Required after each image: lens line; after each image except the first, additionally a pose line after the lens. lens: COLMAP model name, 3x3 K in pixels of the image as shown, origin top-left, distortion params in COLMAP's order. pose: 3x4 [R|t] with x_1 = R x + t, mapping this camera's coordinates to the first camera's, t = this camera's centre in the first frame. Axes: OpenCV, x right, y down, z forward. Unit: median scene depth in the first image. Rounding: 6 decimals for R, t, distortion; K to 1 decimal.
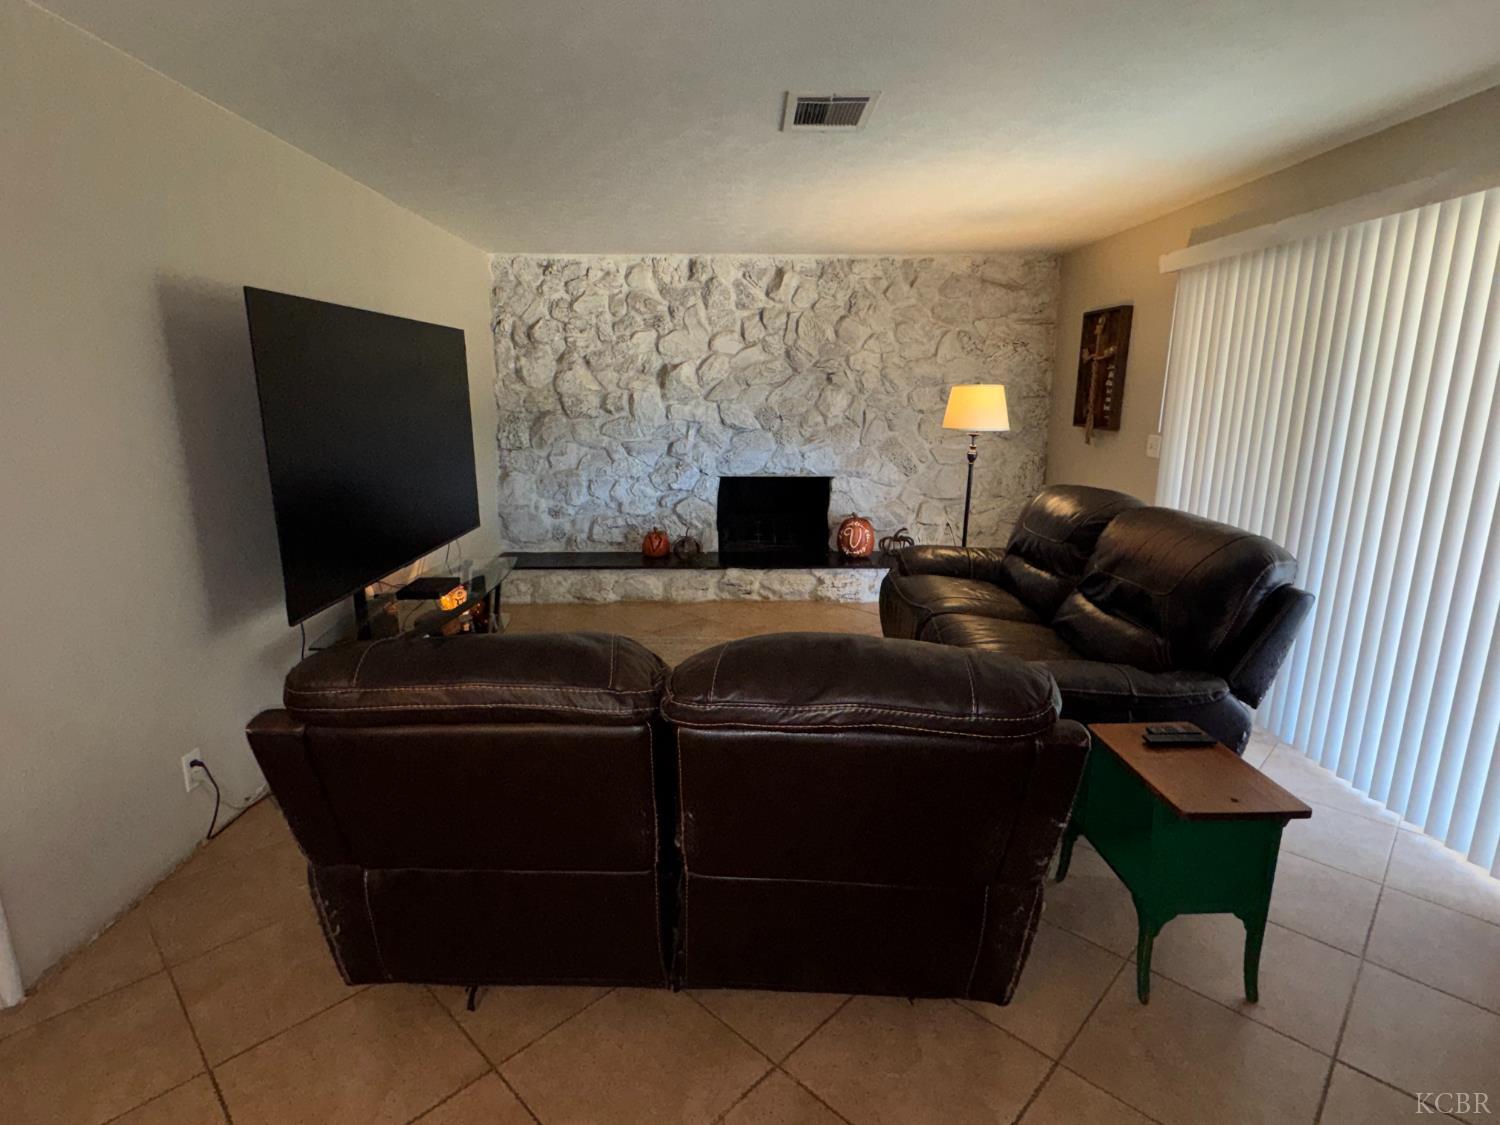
lens RADIAL K [[773.2, 0, 750.0], [0, 773.2, 562.5], [0, 0, 1]] dist [-0.000103, -0.000031]
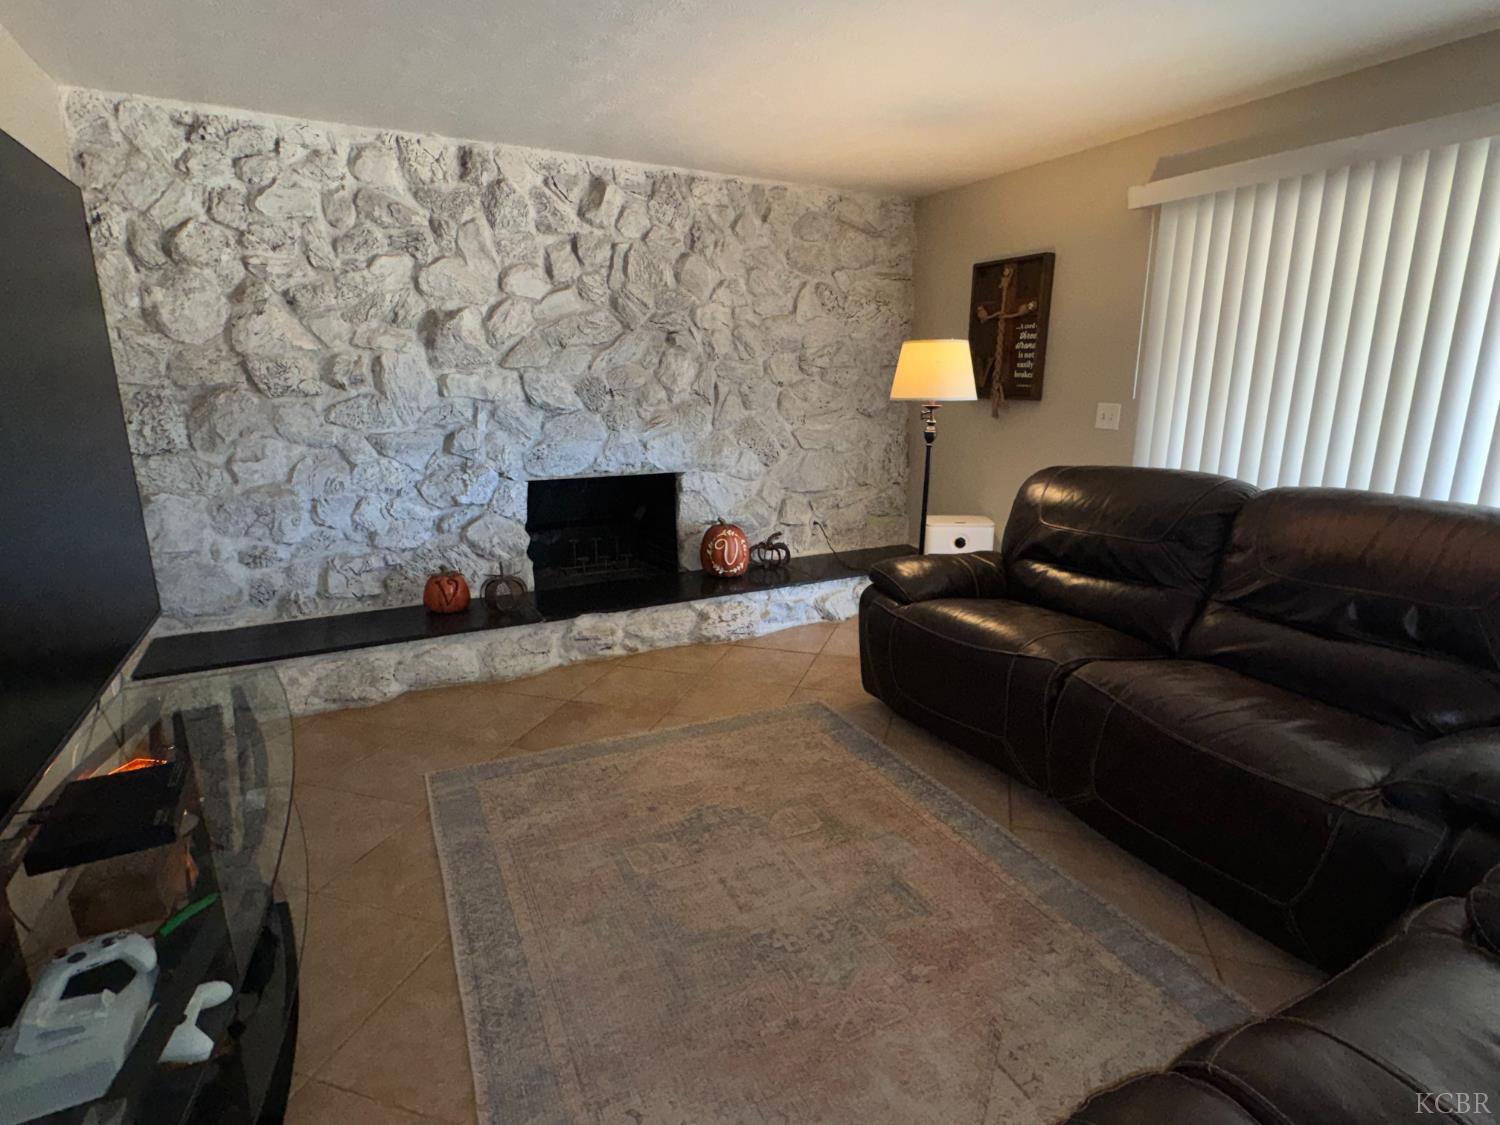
lens RADIAL K [[773.2, 0, 750.0], [0, 773.2, 562.5], [0, 0, 1]] dist [-0.000103, -0.000031]
pose [[0.890852, -0.105556, 0.441861, -0.179965], [0.100557, 0.994323, 0.034798, -0.045295], [-0.443025, 0.013432, 0.896409, 0.314503]]
